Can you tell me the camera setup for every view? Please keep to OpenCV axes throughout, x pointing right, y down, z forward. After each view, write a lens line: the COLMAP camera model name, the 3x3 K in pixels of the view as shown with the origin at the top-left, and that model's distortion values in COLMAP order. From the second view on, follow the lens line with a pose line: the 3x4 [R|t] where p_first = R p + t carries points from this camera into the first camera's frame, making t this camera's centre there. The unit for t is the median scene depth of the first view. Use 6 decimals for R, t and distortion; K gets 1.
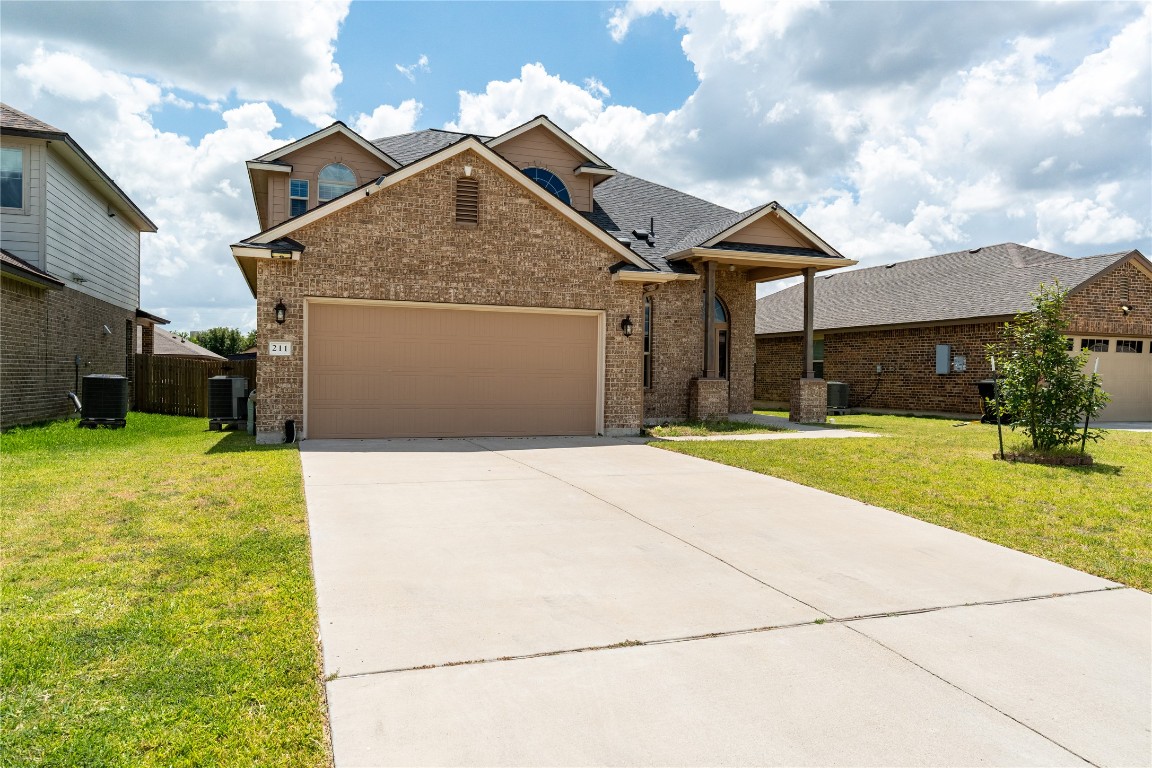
lens RADIAL K [[794.4, 0, 578.4], [0, 794.4, 382.9], [0, 0, 1]] dist [0.024604, 0.003038]
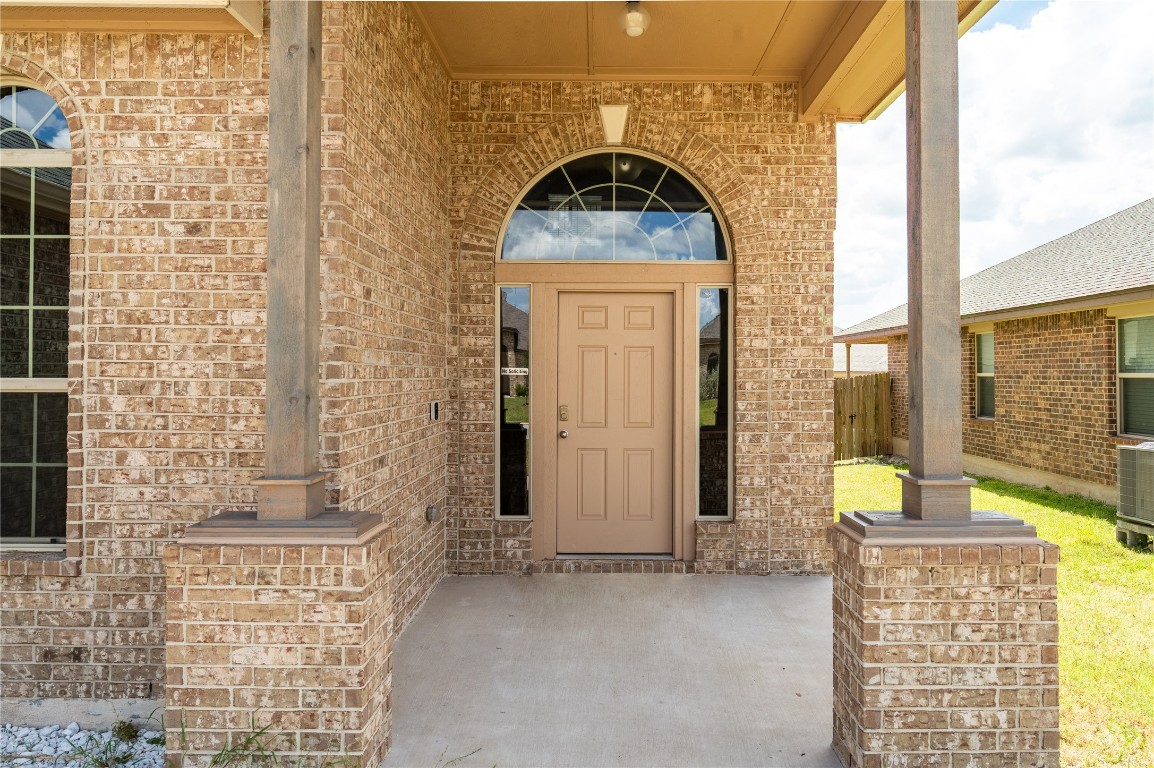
lens RADIAL K [[778.2, 0, 620.8], [0, 778.2, 359.6], [0, 0, 1]] dist [-0.008066, -0.001415]
pose [[0.935967, -0.015064, -0.351764, 0.299879], [0.004662, 0.999527, -0.030398, -0.037214], [0.352056, 0.026812, 0.935595, 0.860949]]
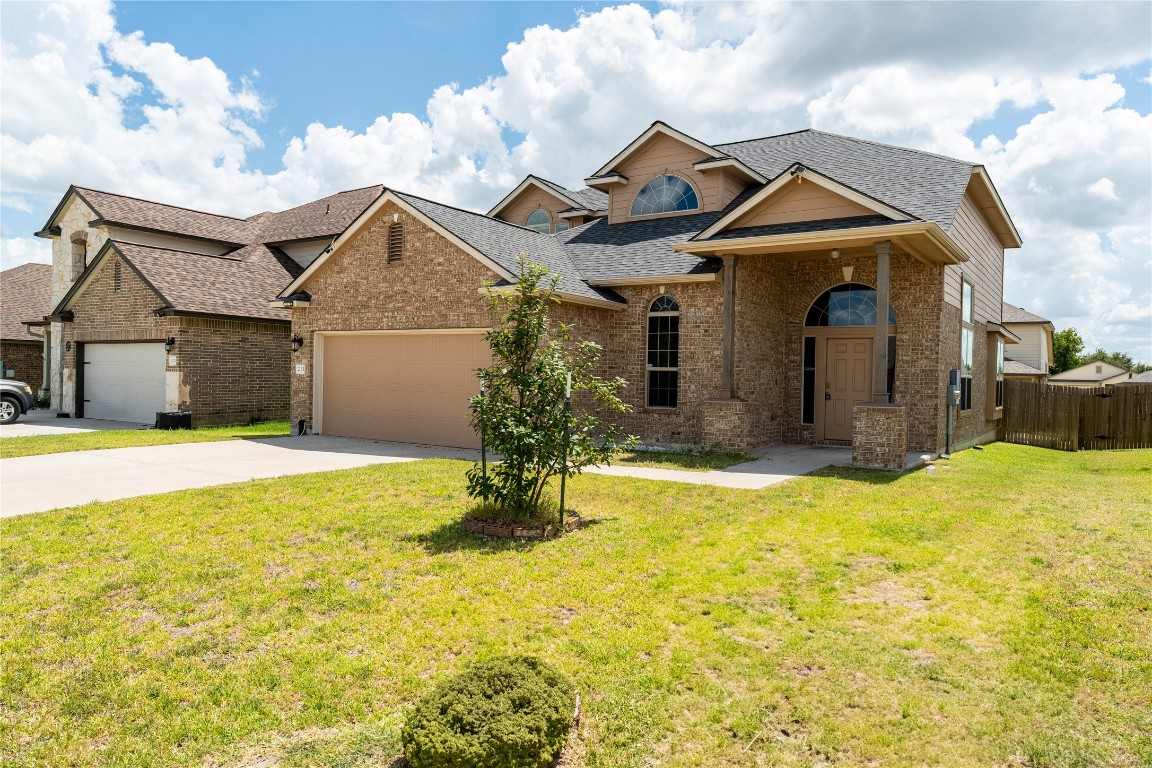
lens RADIAL K [[794.4, 0, 575.8], [0, 794.4, 385.2], [0, 0, 1]] dist [0.024604, 0.003038]
pose [[0.567146, 0.006392, -0.823592, 0.745850], [-0.023034, 0.999702, -0.008103, -0.009925], [0.823295, 0.023566, 0.567124, 0.415133]]
